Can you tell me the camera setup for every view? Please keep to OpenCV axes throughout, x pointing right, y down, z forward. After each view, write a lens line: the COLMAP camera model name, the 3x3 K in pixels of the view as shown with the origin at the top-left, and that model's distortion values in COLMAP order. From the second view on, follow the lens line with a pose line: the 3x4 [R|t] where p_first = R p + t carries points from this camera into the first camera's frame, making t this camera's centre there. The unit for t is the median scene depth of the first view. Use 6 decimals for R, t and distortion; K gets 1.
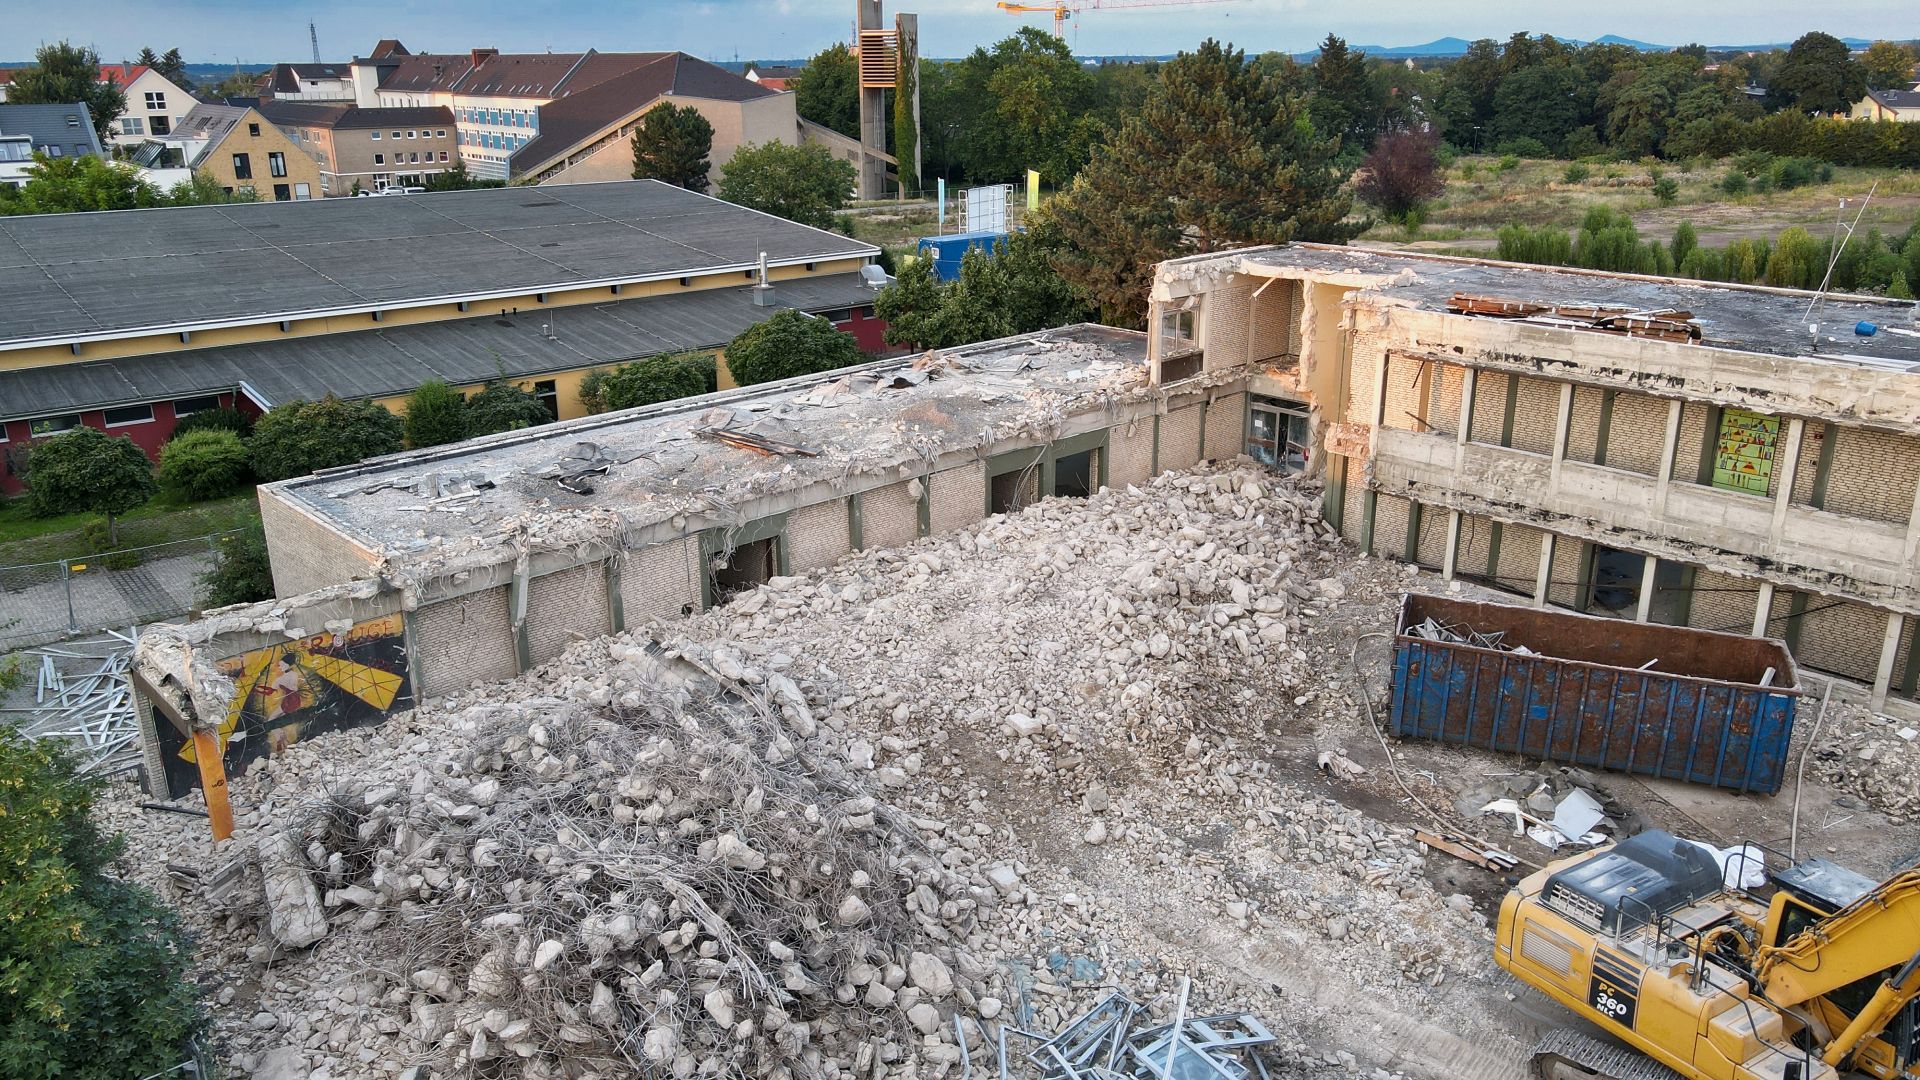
lens RADIAL K [[1419.2, 0, 951.1], [0, 1419.2, 531.8], [0, 0, 1]] dist [0.006598, 0.006632]
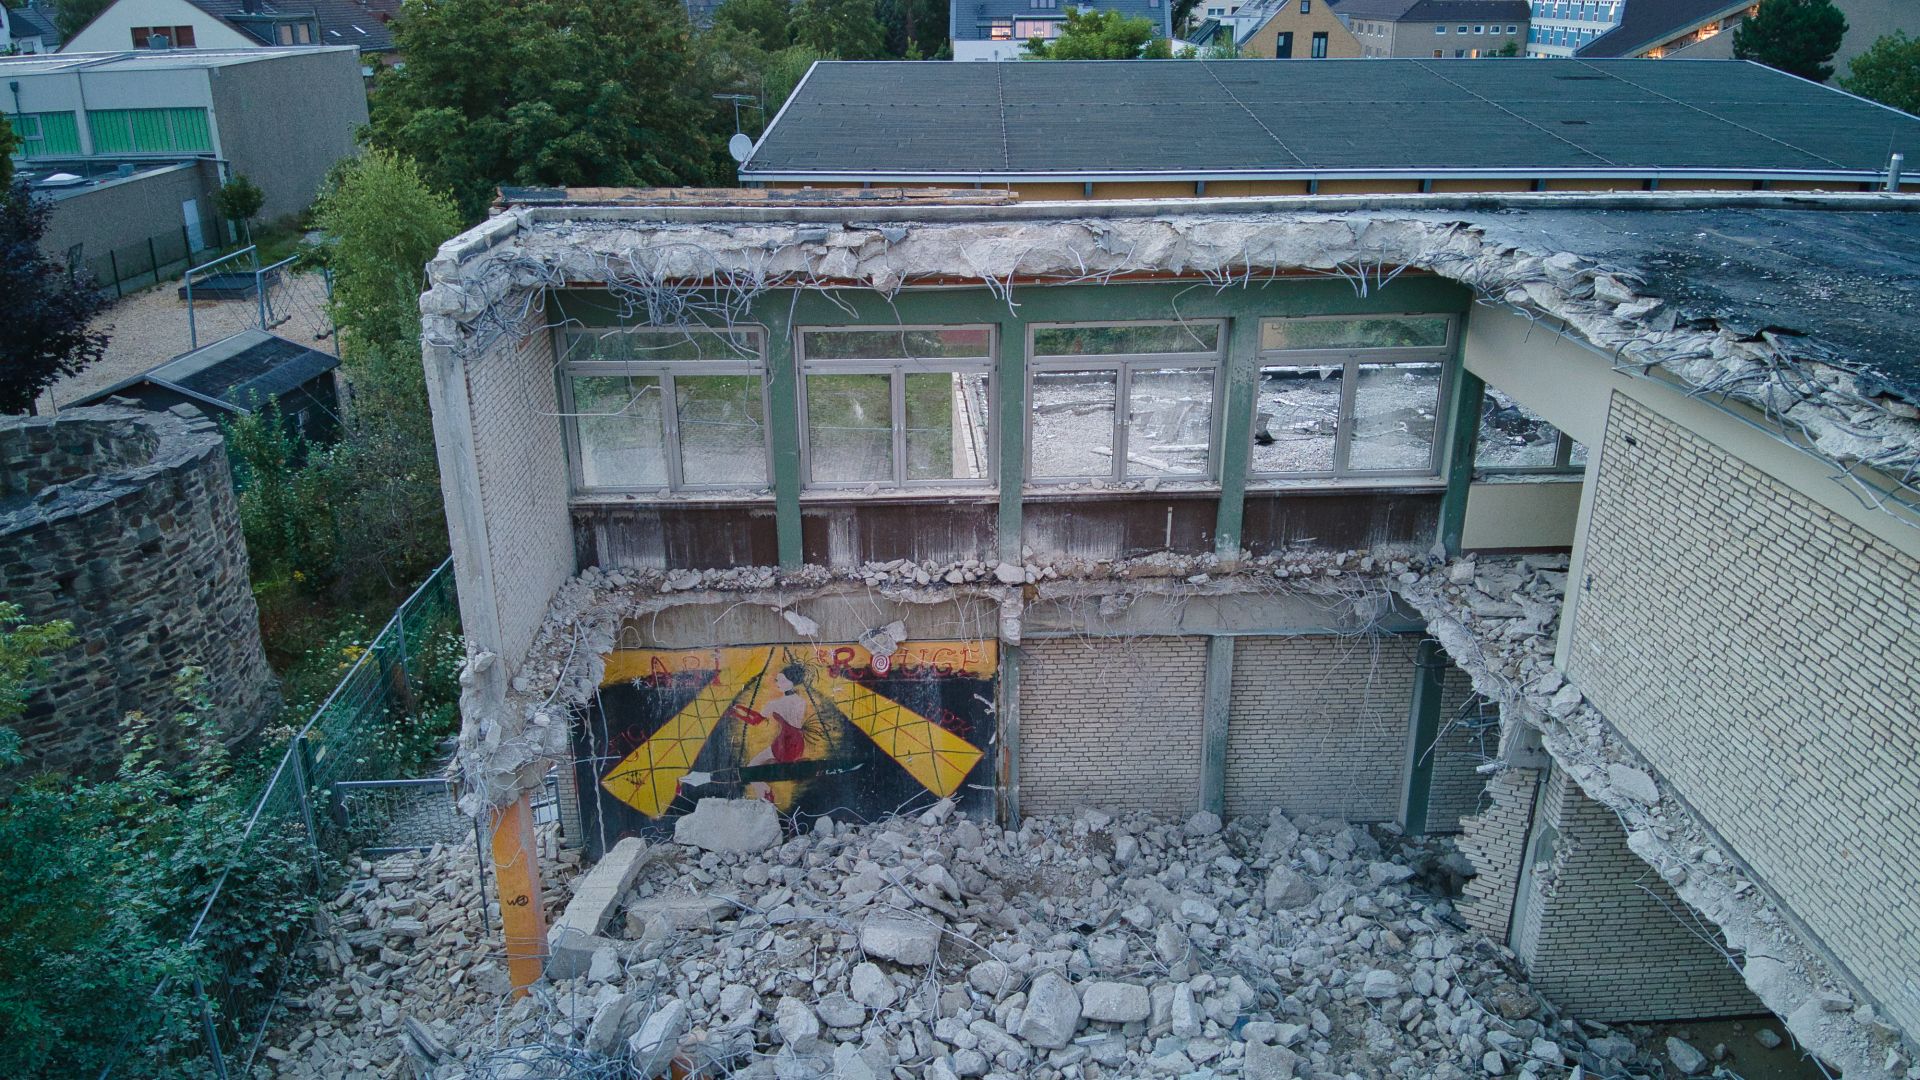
lens RADIAL K [[1393.5, 0, 950.8], [0, 1393.5, 529.0], [0, 0, 1]] dist [0.123366, -0.238480]
pose [[0.761781, 0.235575, -0.603484, -0.075747], [-0.205679, 0.971293, 0.119524, -0.037184], [0.614317, 0.033073, 0.788366, 0.478982]]
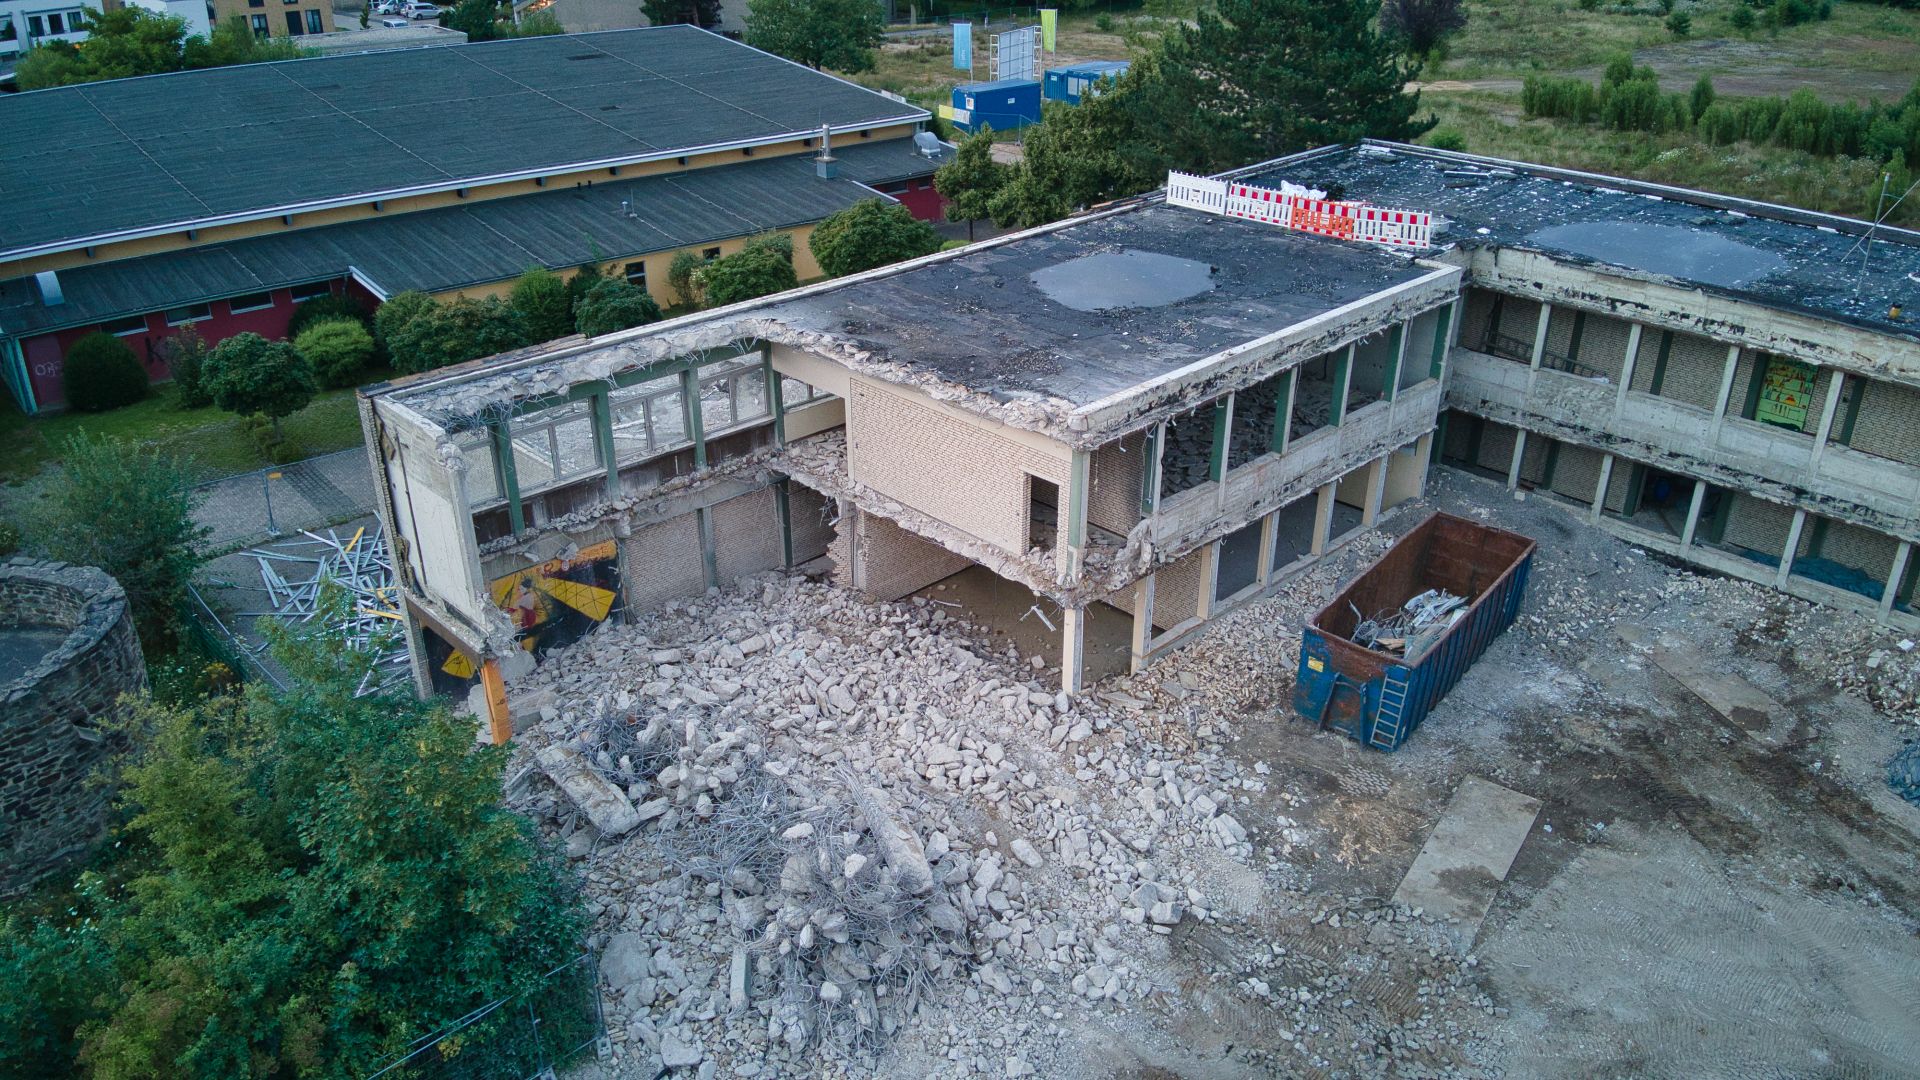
lens RADIAL K [[1393.5, 0, 950.8], [0, 1393.5, 529.0], [0, 0, 1]] dist [0.123366, -0.238480]
pose [[0.999849, 0.000262, 0.017388, -0.114632], [-0.002651, 0.990494, 0.137527, -0.089555], [-0.017186, -0.137552, 0.990345, -0.101757]]
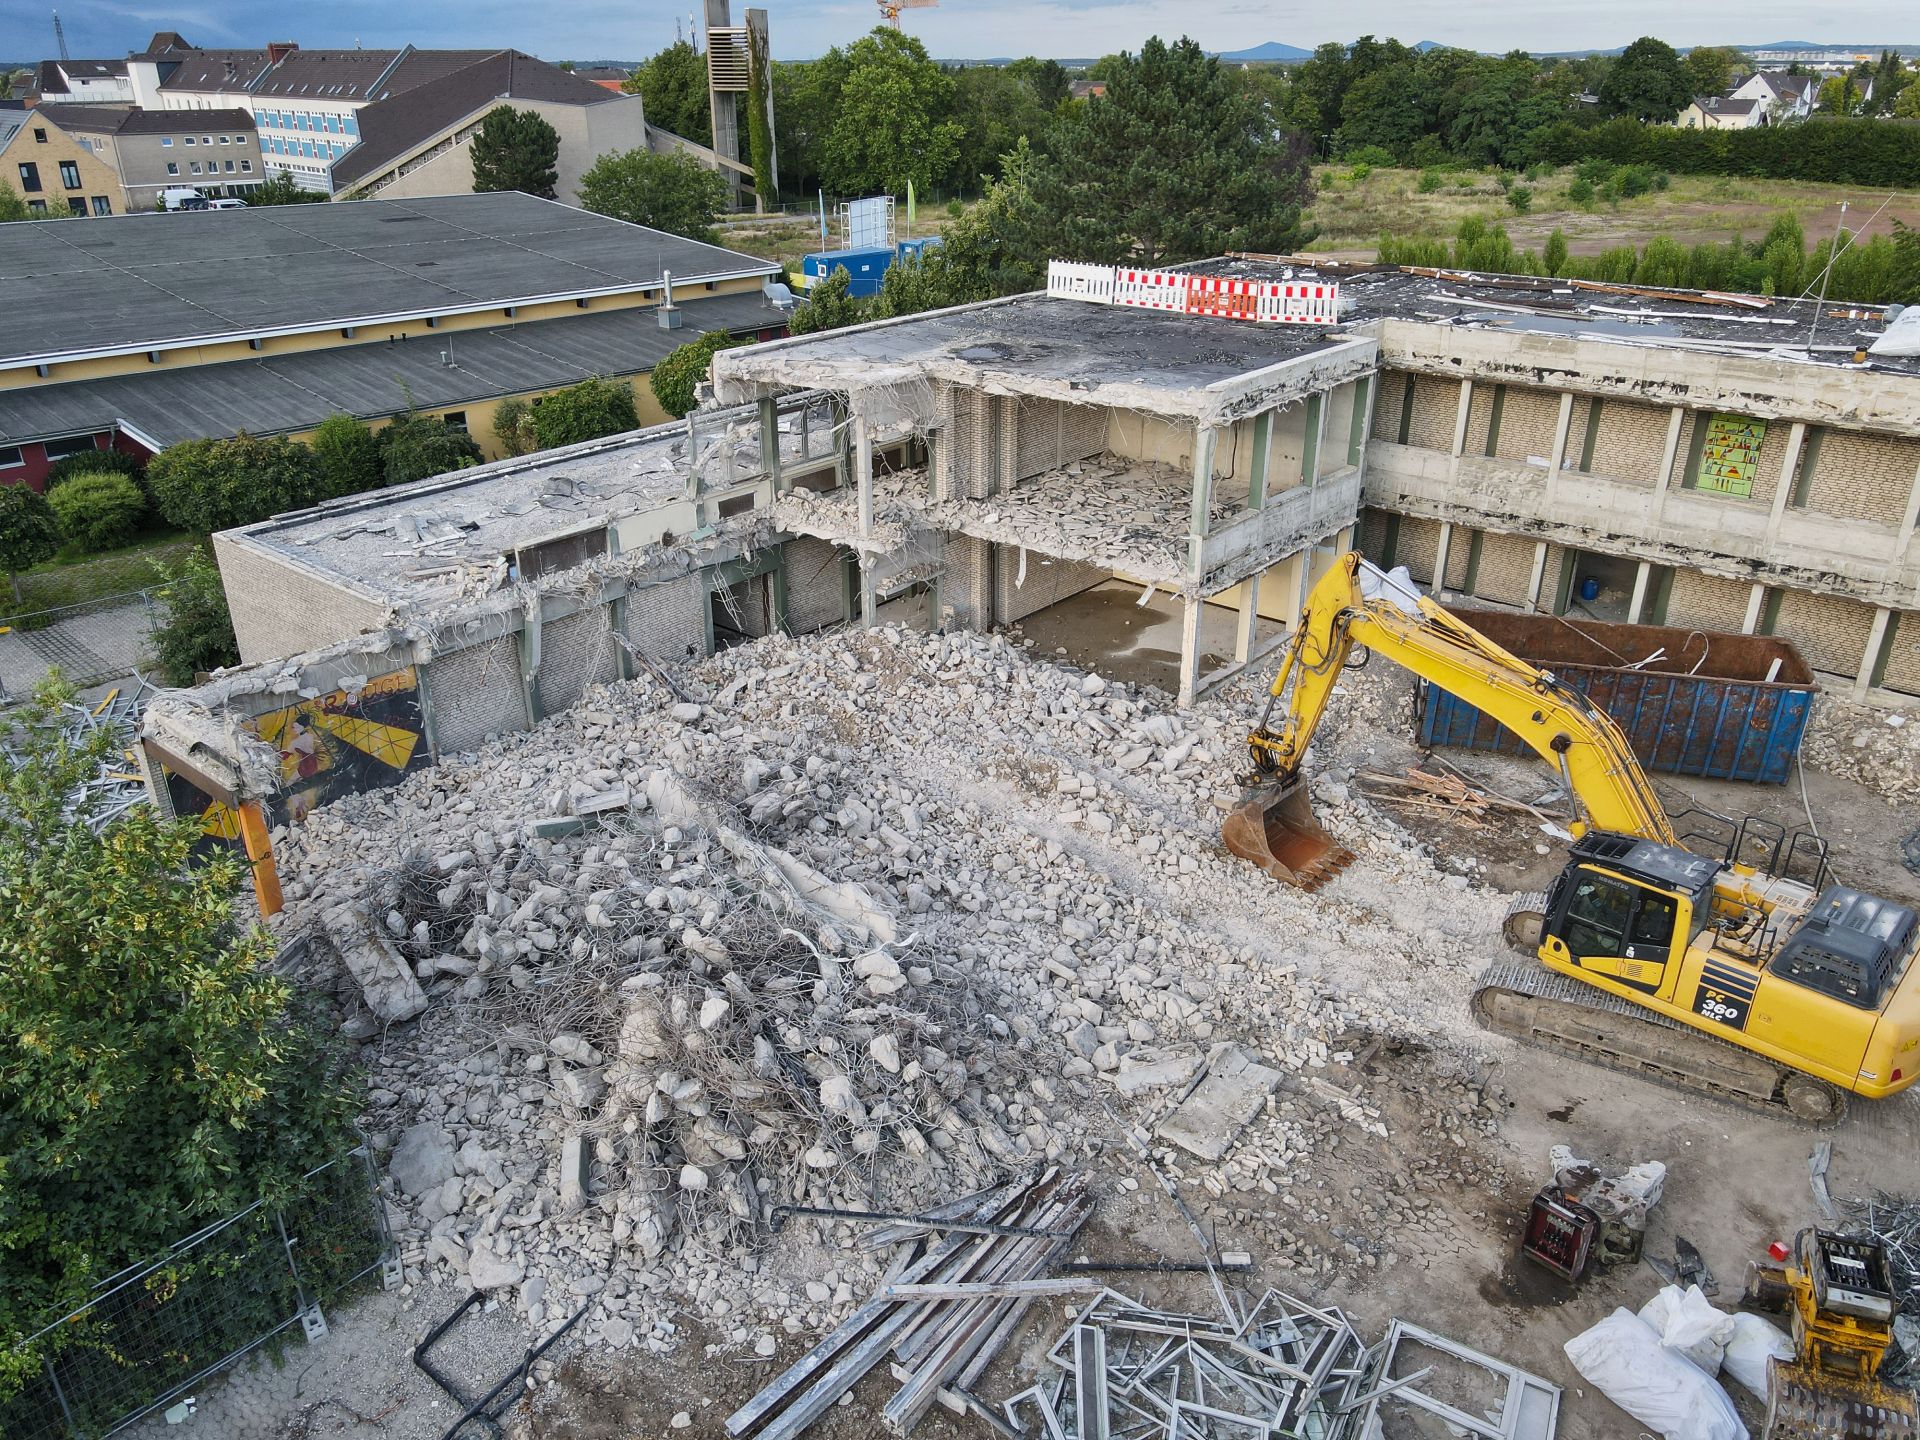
lens RADIAL K [[1407.4, 0, 951.5], [0, 1407.4, 716.1], [0, 0, 1]] dist [0.012881, 0.004876]
pose [[0.992966, -0.044642, 0.109665, -0.115792], [0.032039, 0.992952, 0.114103, -0.004365], [-0.113986, -0.109787, 0.987398, 0.028467]]
